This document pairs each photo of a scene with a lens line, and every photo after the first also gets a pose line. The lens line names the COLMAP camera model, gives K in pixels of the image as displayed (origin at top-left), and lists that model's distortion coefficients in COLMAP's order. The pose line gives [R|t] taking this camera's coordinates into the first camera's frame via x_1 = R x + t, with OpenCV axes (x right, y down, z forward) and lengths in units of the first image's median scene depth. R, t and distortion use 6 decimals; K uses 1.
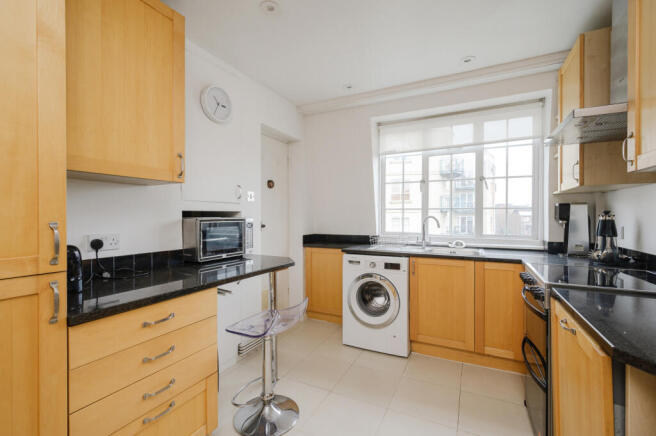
lens RADIAL K [[288.2, 0, 329.4], [0, 288.2, 223.9], [0, 0, 1]] dist [0.001392, 0.000093]
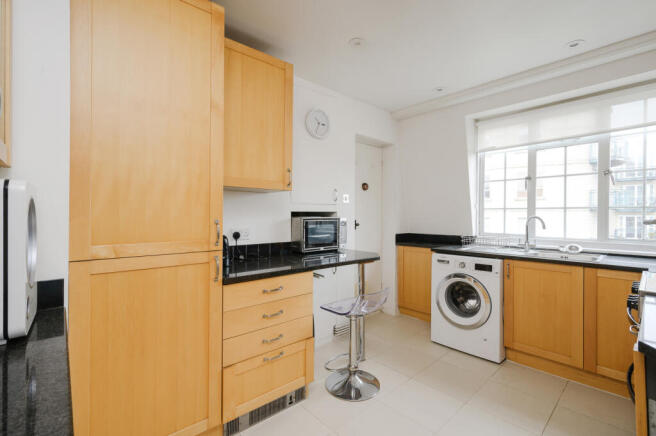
lens RADIAL K [[288.2, 0, 329.4], [0, 288.2, 223.9], [0, 0, 1]] dist [0.001392, 0.000093]
pose [[0.937335, 0.012880, -0.348191, 0.071658], [-0.012096, 0.999917, 0.004426, 0.000837], [0.348219, 0.000063, 0.937413, -0.104559]]
